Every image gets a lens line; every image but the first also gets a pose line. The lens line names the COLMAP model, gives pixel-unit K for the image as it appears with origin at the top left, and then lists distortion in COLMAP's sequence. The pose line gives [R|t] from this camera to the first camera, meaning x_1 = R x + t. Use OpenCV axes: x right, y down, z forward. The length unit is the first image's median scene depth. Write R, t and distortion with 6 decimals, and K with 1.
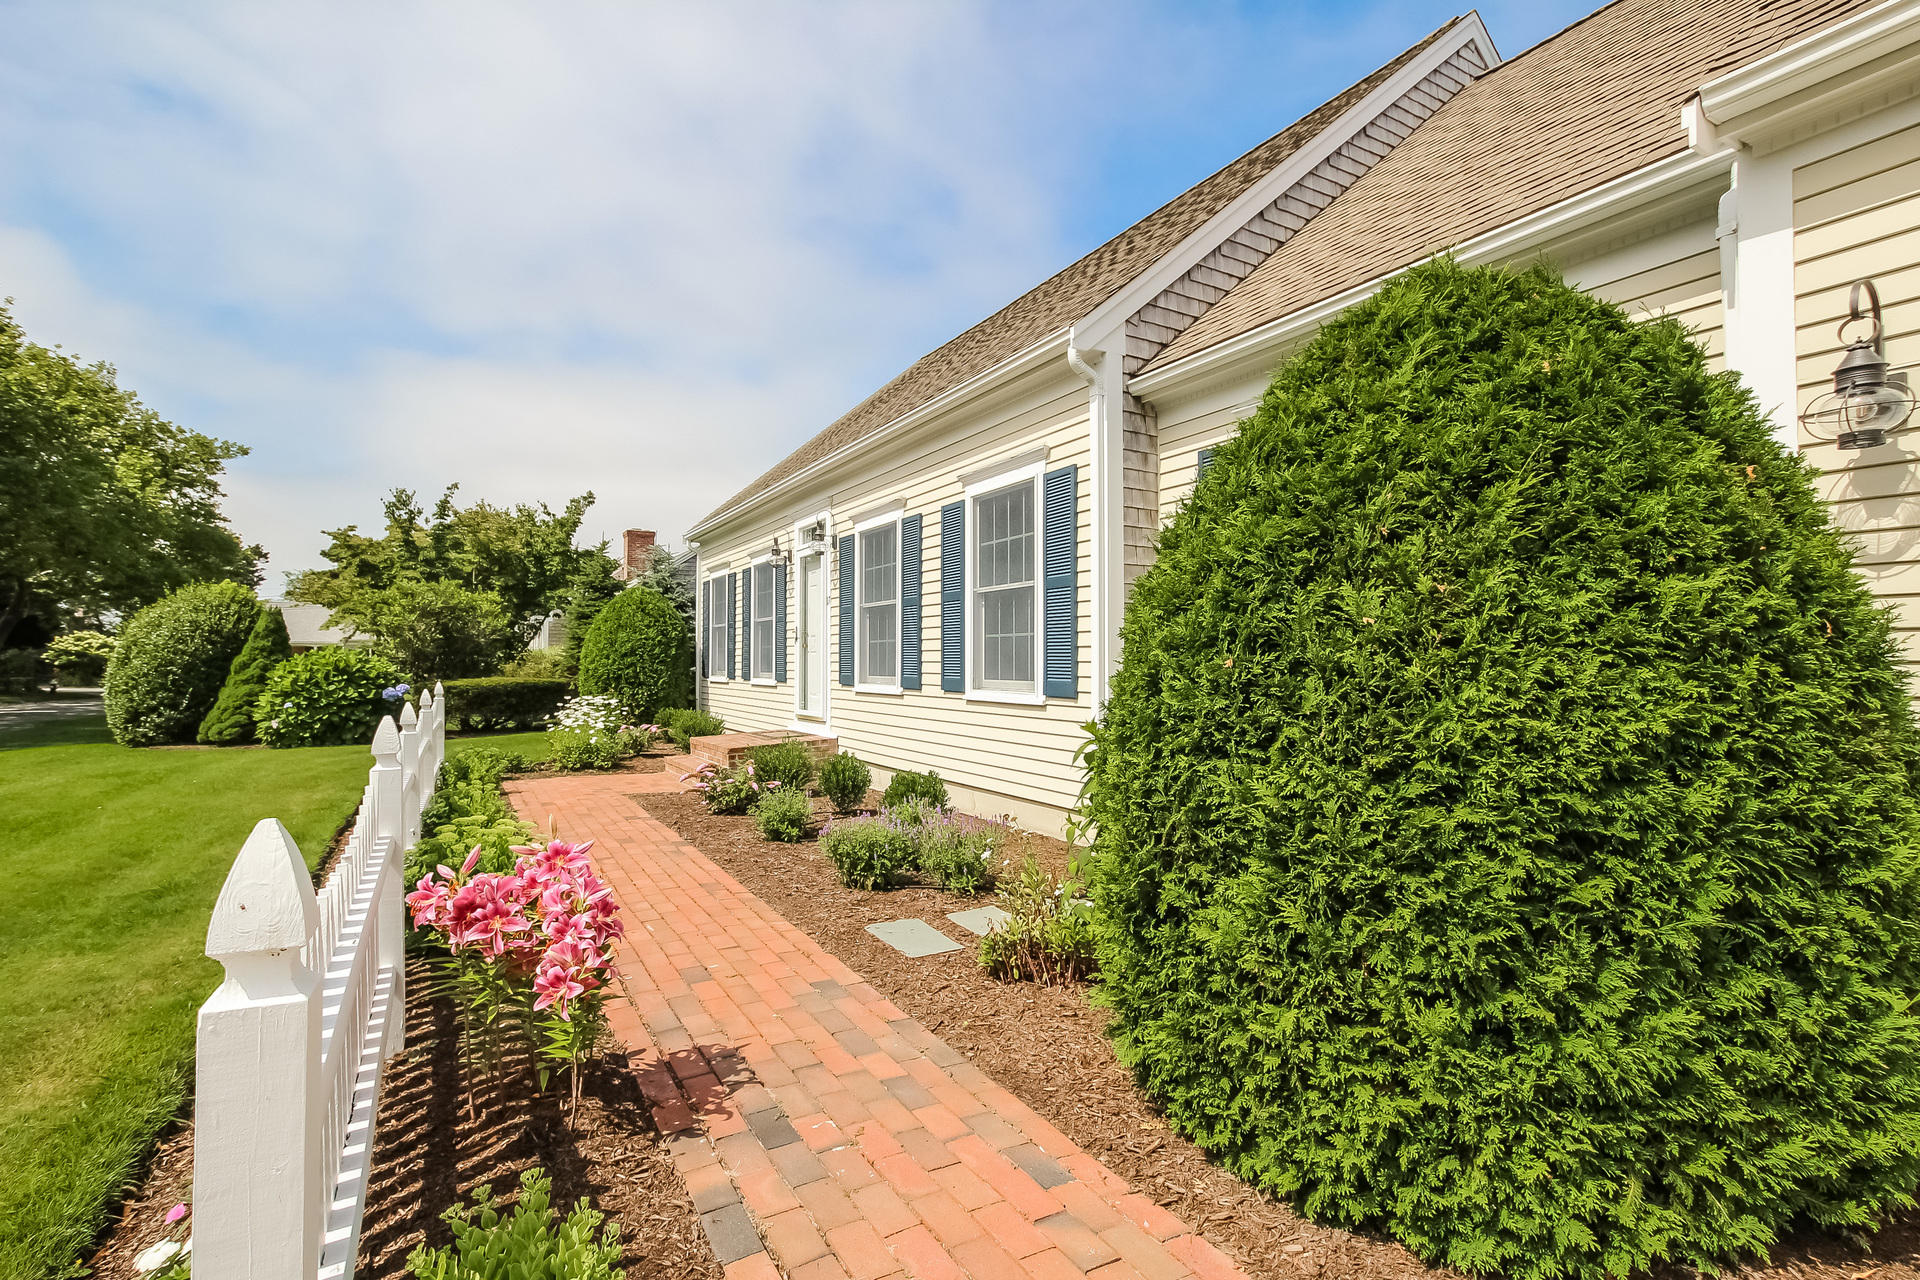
lens RADIAL K [[909.0, 0, 960.3], [0, 909.0, 683.3], [0, 0, 1]] dist [-0.025111, 0.000241]
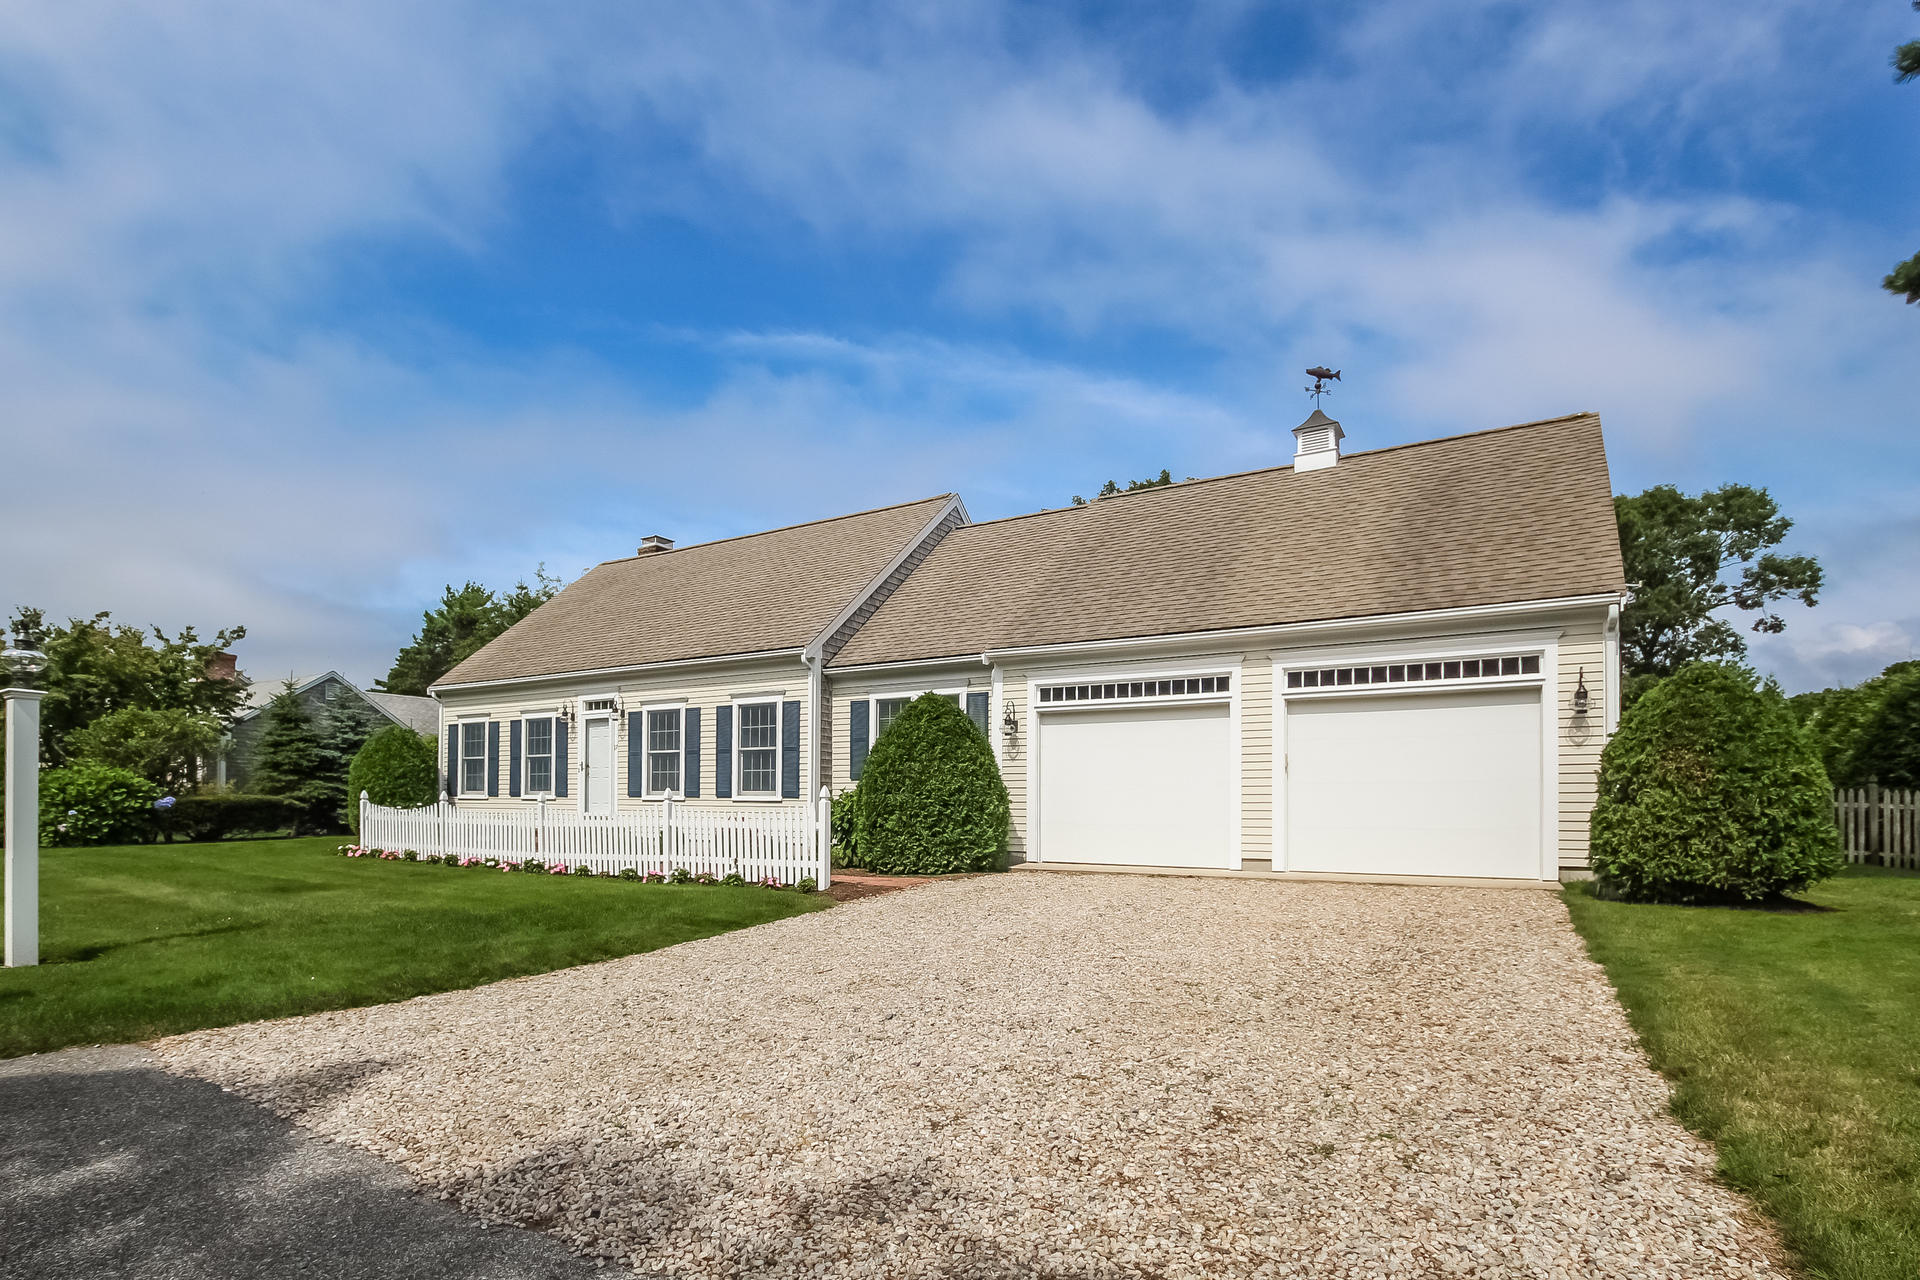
lens RADIAL K [[882.2, 0, 1026.6], [0, 882.2, 644.8], [0, 0, 1]] dist [-0.003745, 0.000077]
pose [[0.838782, 0.104139, 0.534415, -0.608635], [0.005605, 0.979834, -0.199733, 0.083834], [-0.544438, 0.170528, 0.821284, -1.230407]]
